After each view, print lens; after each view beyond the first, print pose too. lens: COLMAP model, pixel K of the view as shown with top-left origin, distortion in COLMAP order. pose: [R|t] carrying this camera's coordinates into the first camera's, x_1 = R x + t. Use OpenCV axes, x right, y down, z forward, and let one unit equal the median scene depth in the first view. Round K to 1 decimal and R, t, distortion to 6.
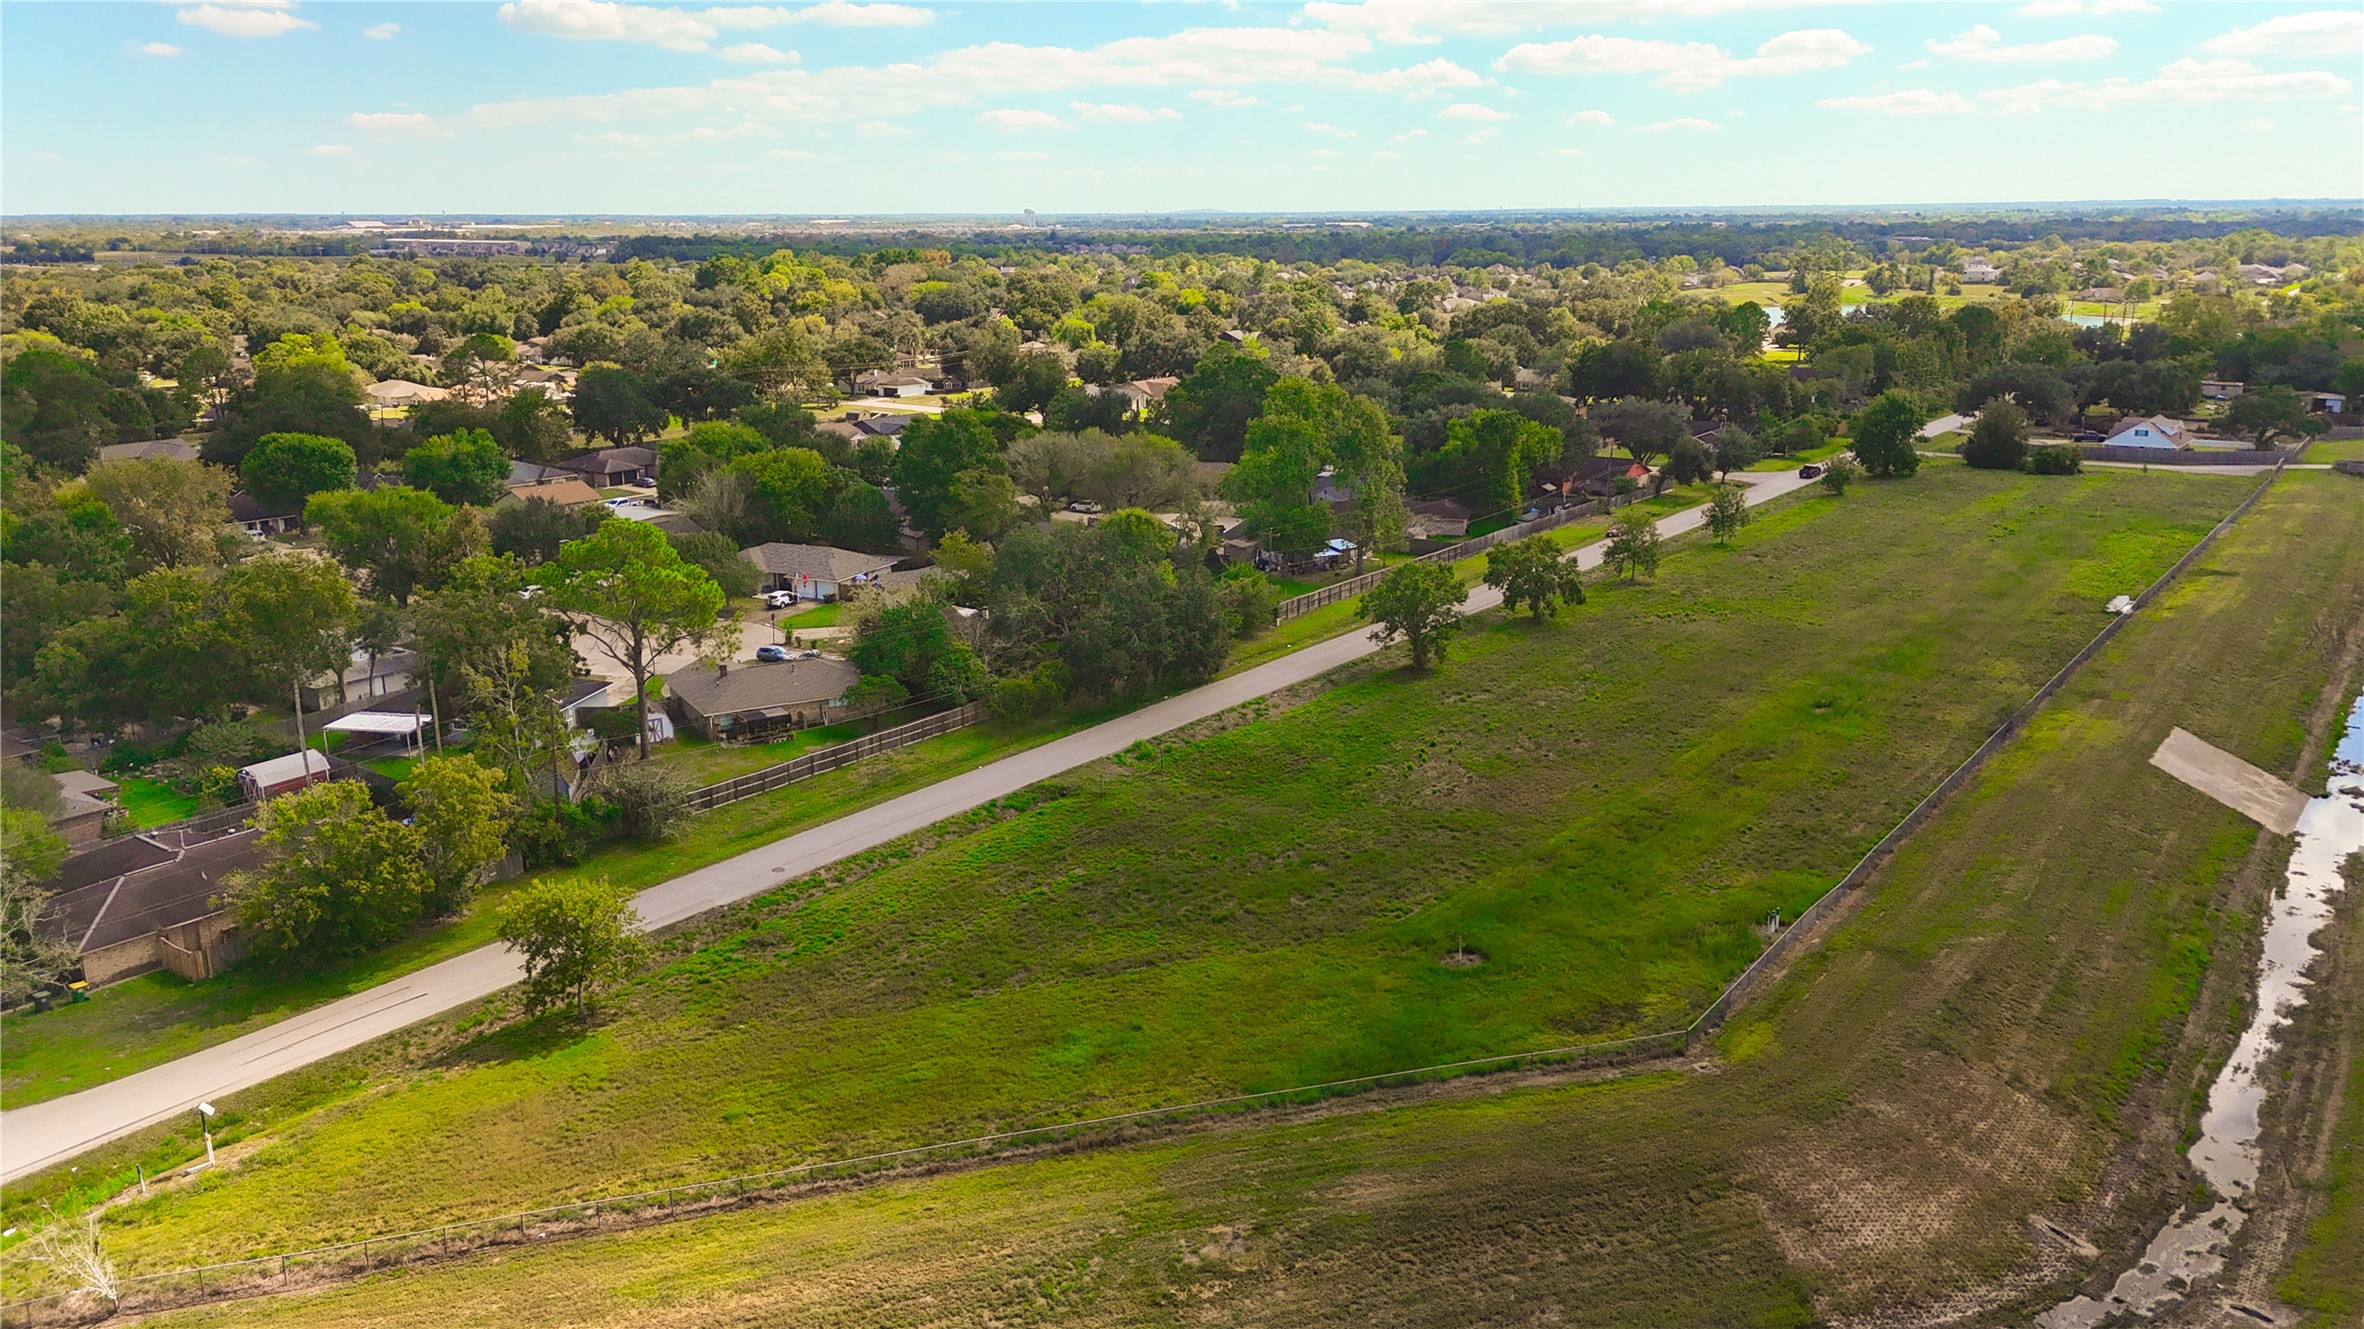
lens RADIAL K [[1739.9, 0, 1184.7], [0, 1739.9, 666.9], [0, 0, 1]] dist [0.063955, -0.053436]
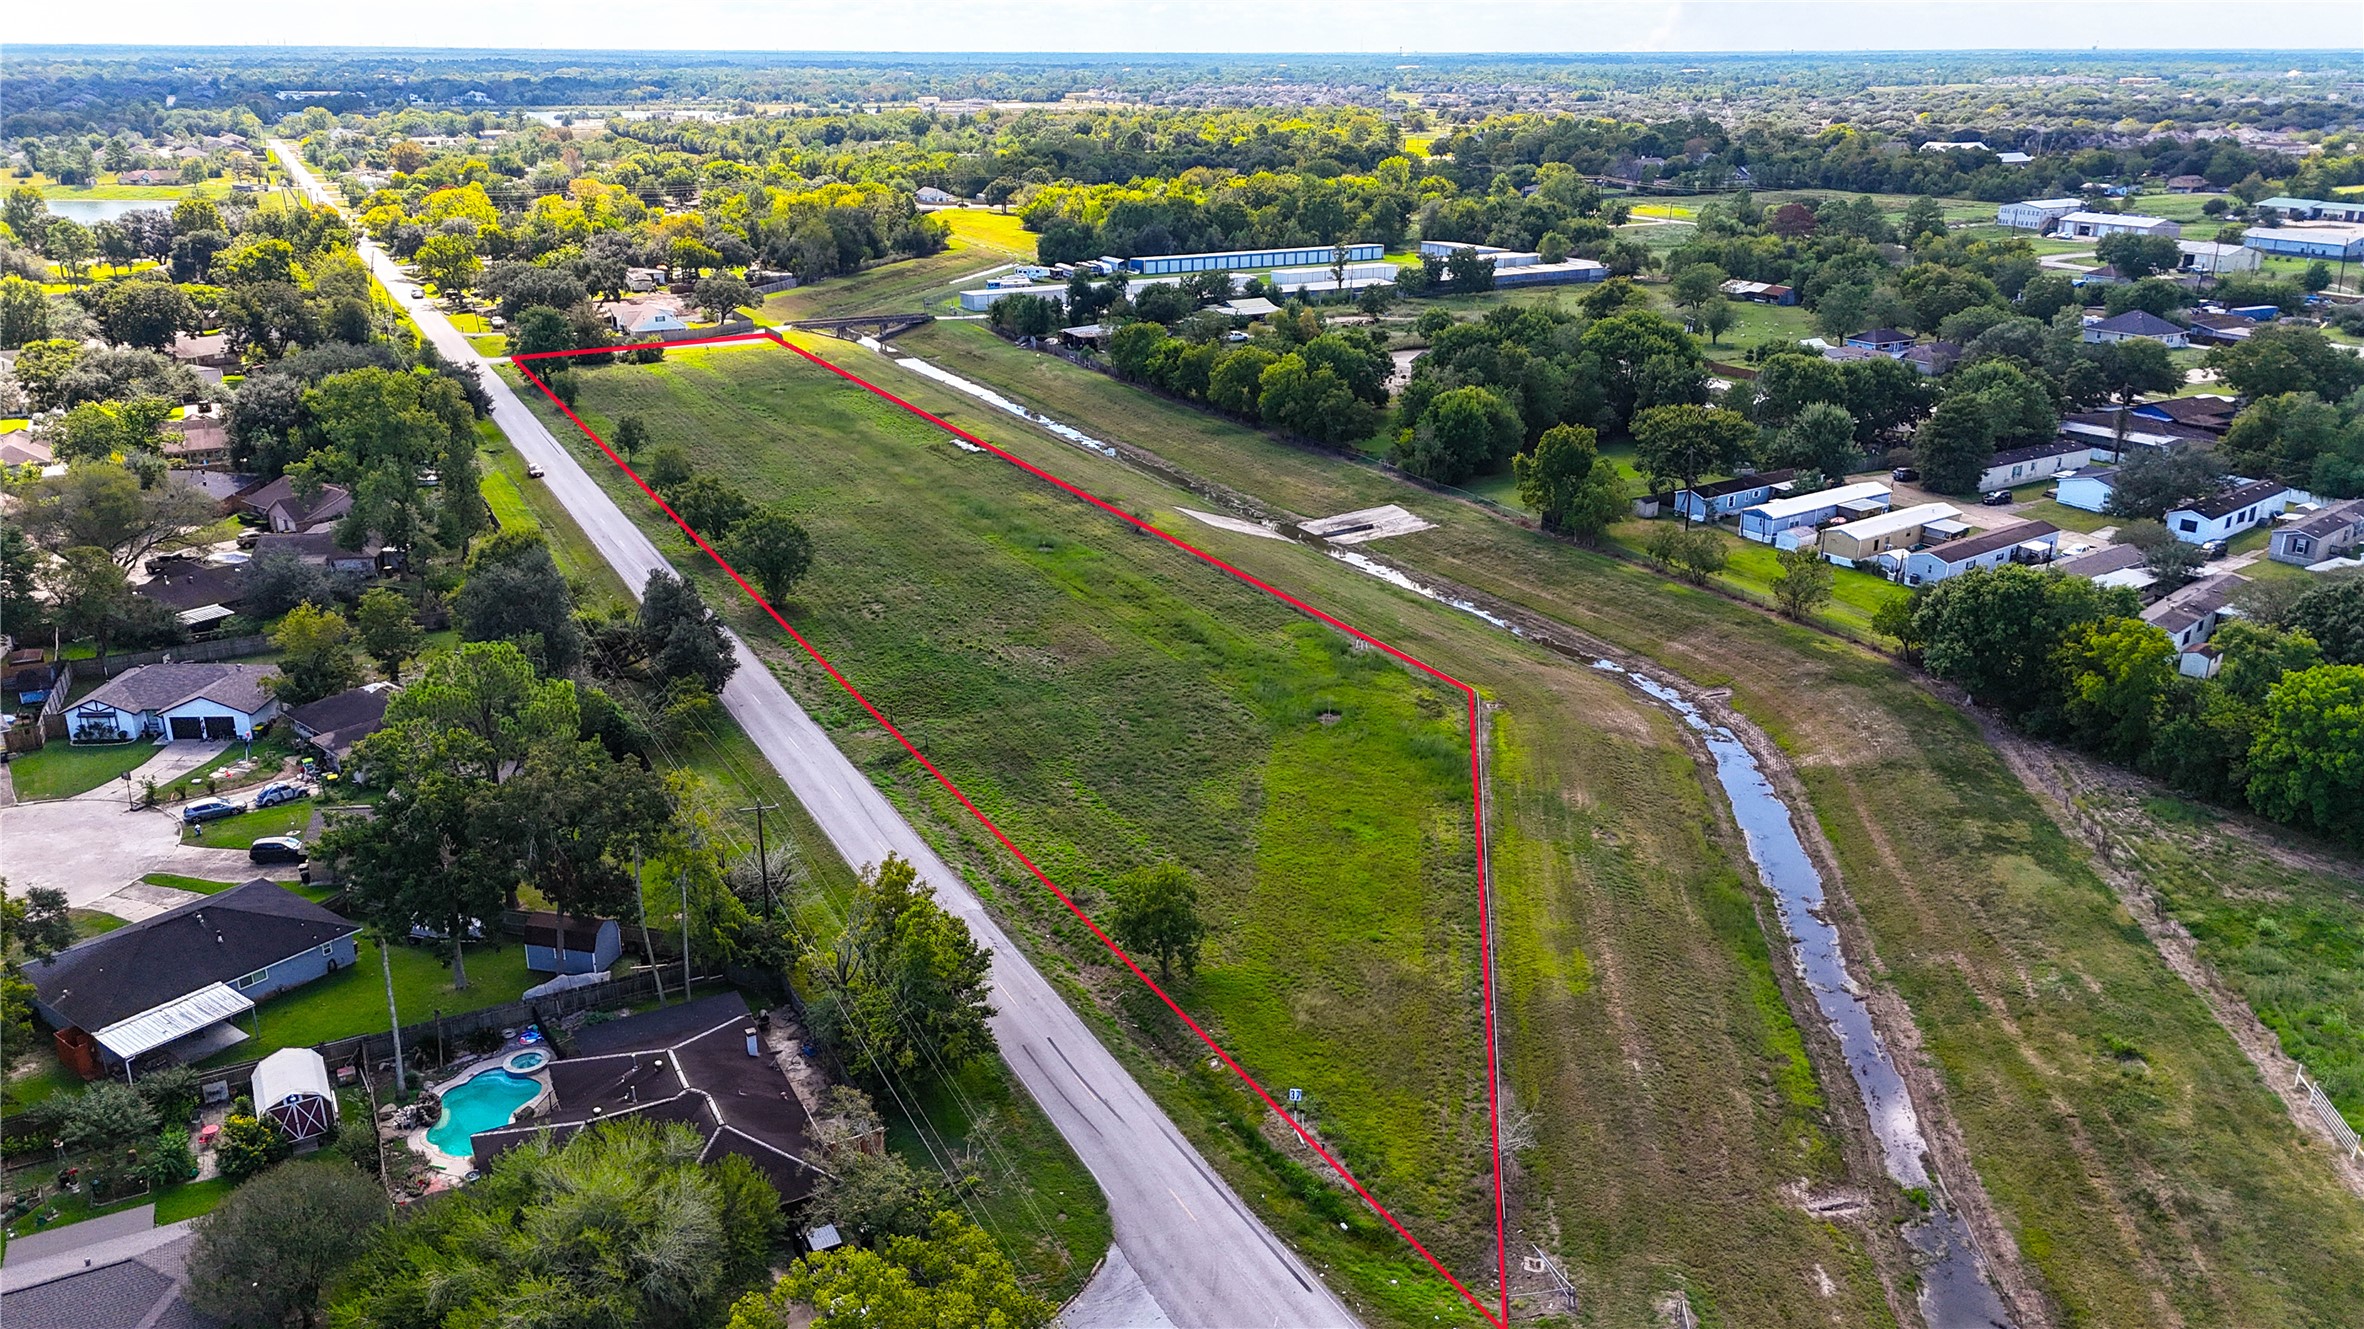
lens RADIAL K [[1739.9, 0, 1183.4], [0, 1739.9, 665.6], [0, 0, 1]] dist [0.063955, -0.053436]
pose [[0.423450, -0.293661, 0.857002, -0.987983], [0.226283, 0.950303, 0.213824, -0.194019], [-0.877204, 0.103381, 0.468856, 0.309575]]
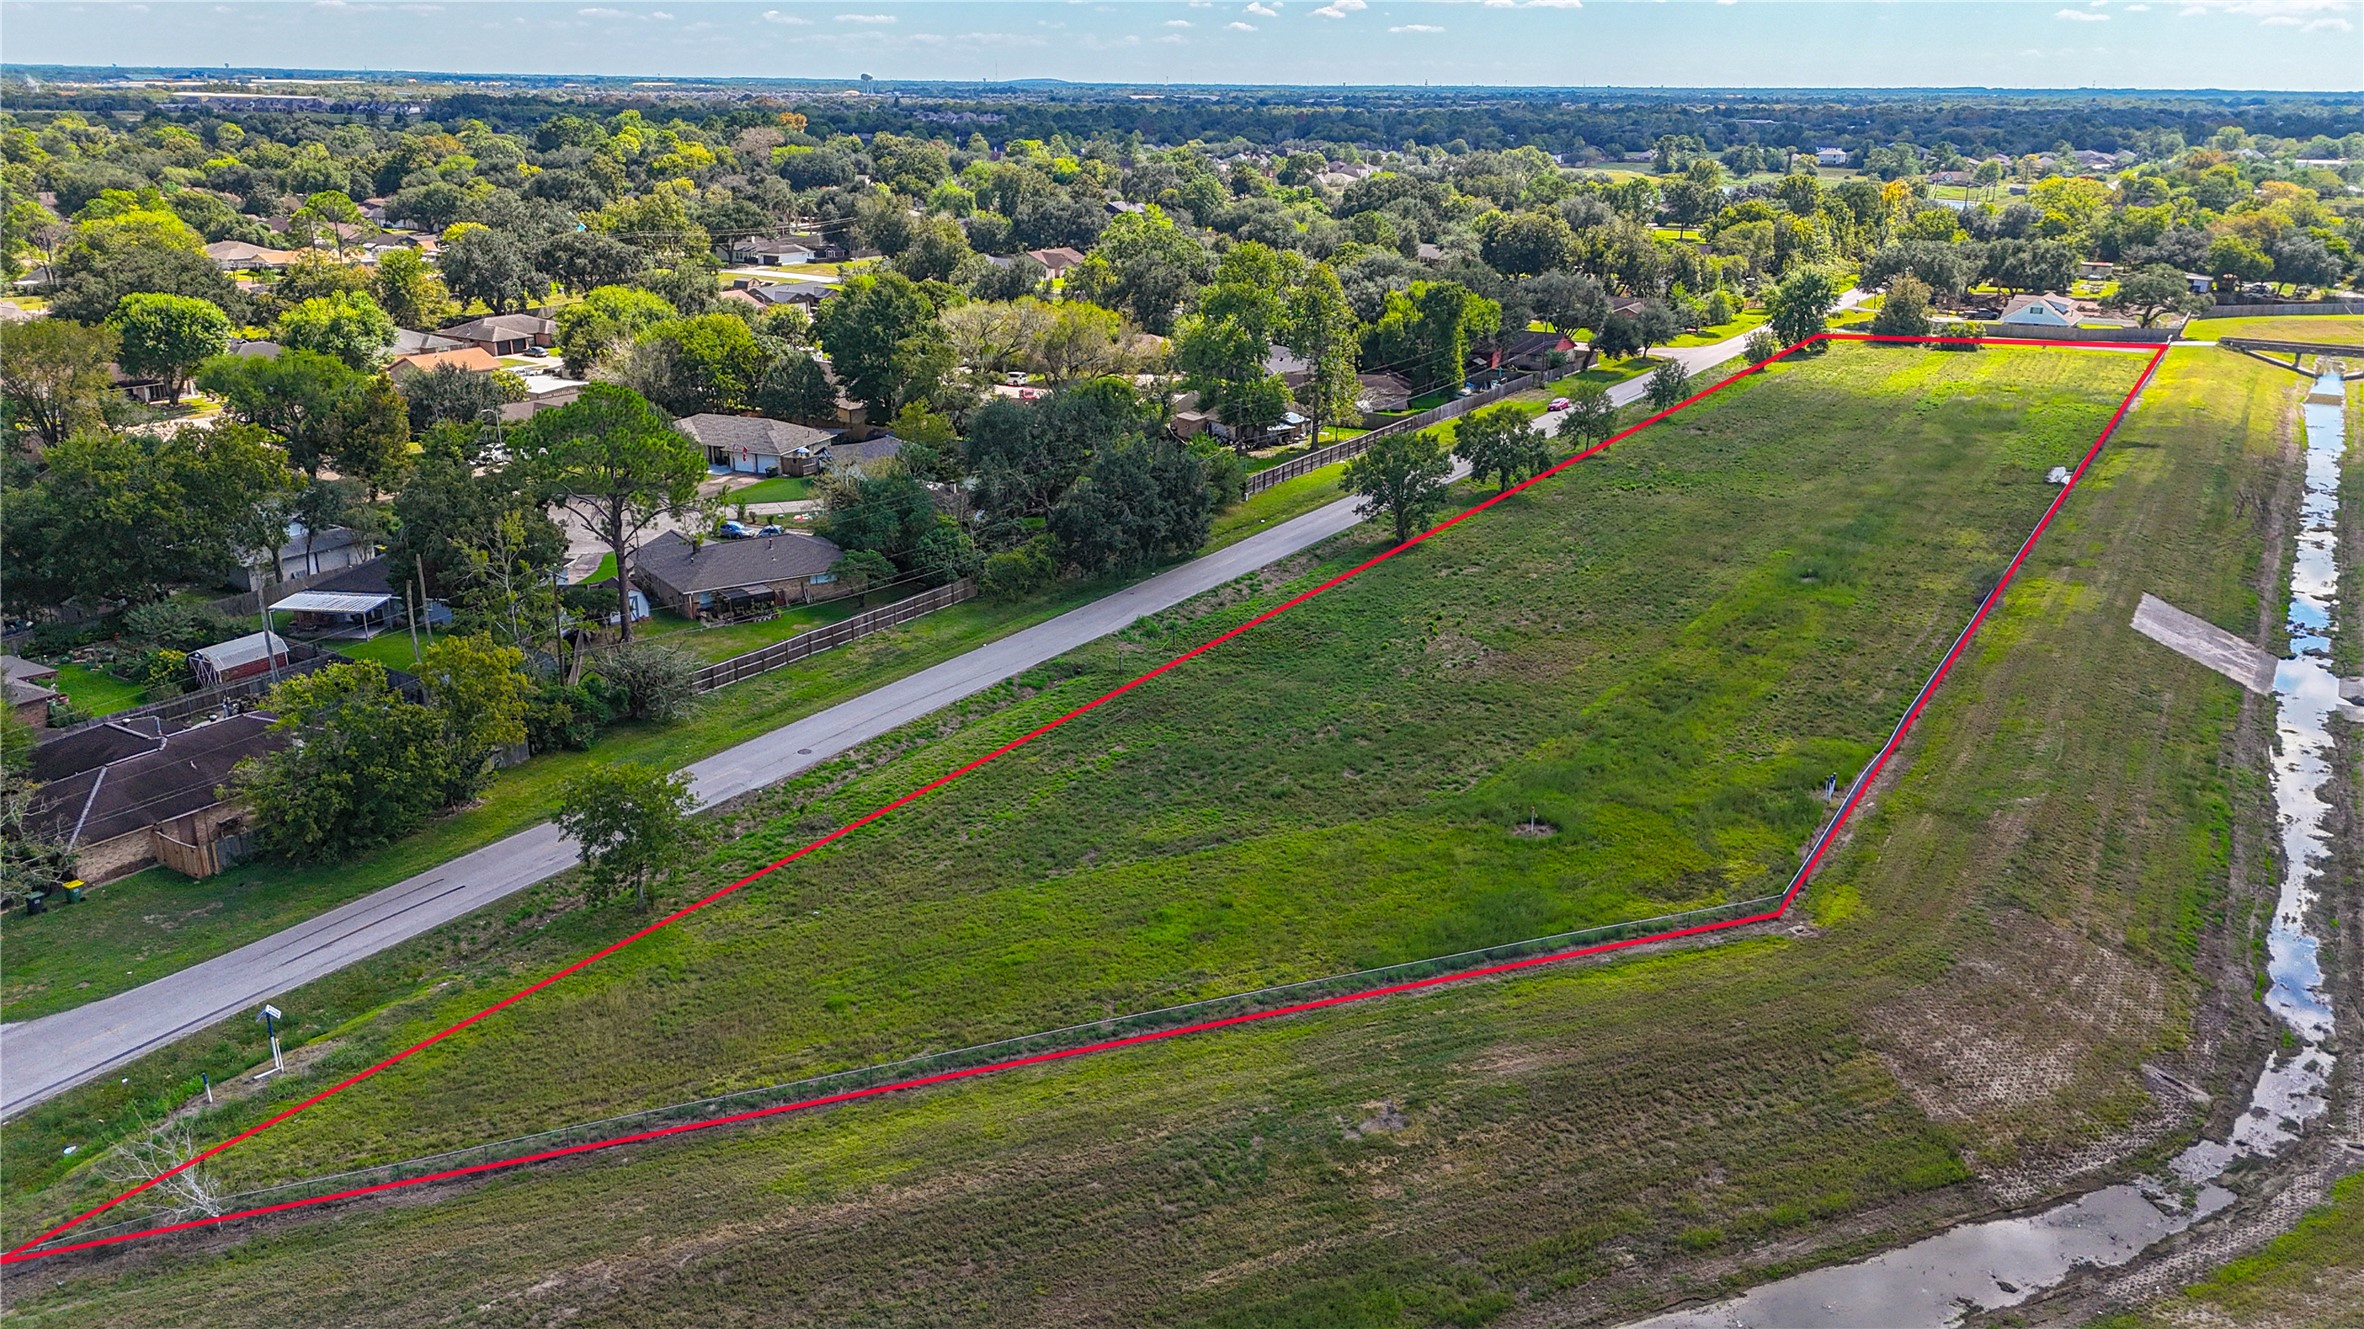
lens RADIAL K [[1739.9, 0, 1183.1], [0, 1739.9, 670.7], [0, 0, 1]] dist [0.063955, -0.053436]
pose [[0.996059, -0.011293, 0.087970, -0.101654], [0.005231, 0.997614, 0.068839, 0.006780], [-0.088537, -0.068107, 0.993742, 0.033049]]
